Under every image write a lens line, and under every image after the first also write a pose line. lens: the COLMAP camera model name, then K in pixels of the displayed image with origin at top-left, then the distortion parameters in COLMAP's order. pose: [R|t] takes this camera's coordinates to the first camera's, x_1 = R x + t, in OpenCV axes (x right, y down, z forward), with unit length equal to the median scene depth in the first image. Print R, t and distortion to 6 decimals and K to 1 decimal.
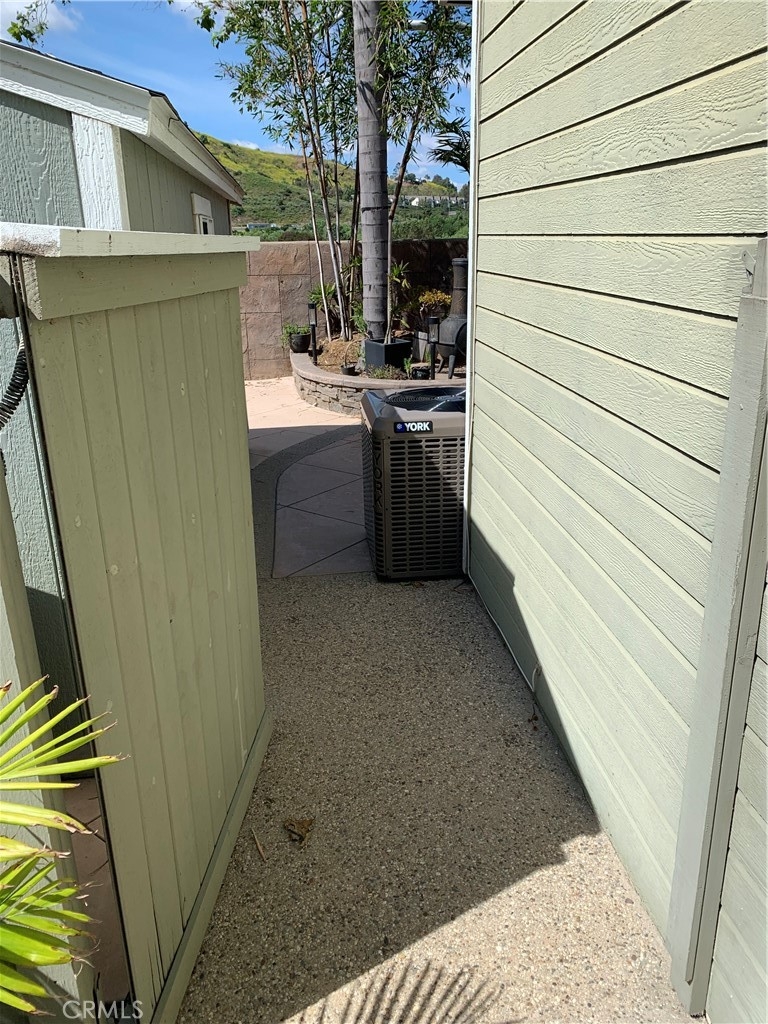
lens RADIAL K [[796.4, 0, 384.0], [0, 796.4, 512.0], [0, 0, 1]] dist [0.002591, -0.000054]
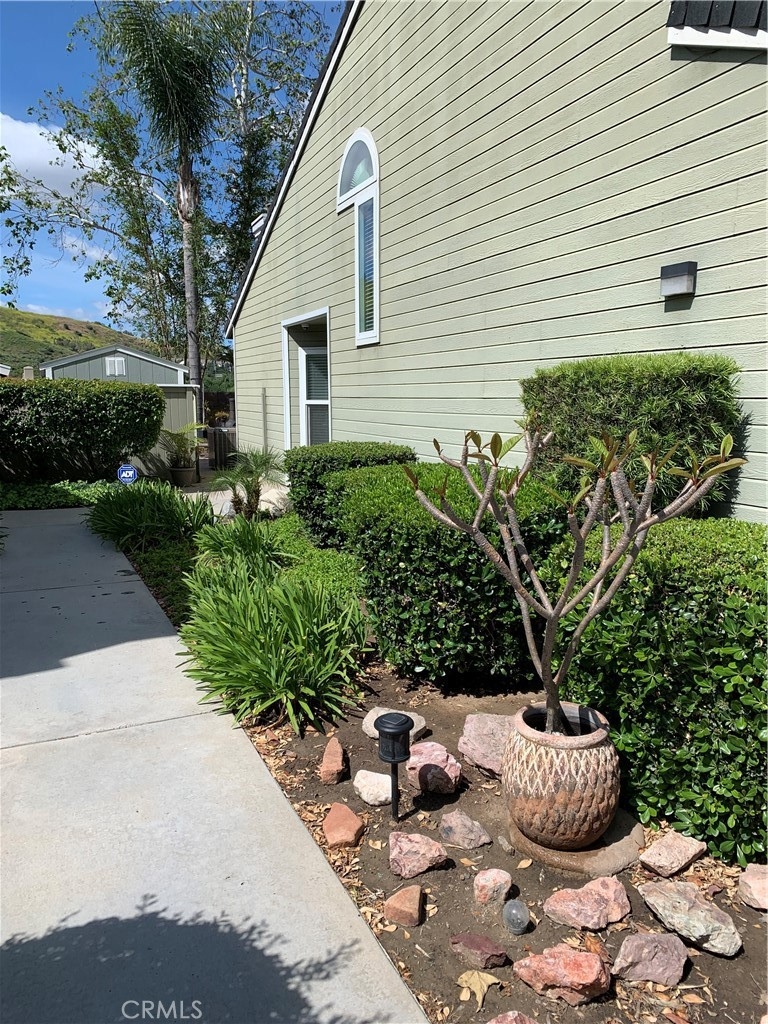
lens RADIAL K [[796.4, 0, 384.0], [0, 796.4, 512.0], [0, 0, 1]] dist [0.002591, -0.000054]
pose [[0.960082, -0.023421, 0.278736, -0.010188], [0.075662, 0.981086, -0.178172, 0.034438], [-0.269291, 0.192149, 0.943695, -0.095489]]
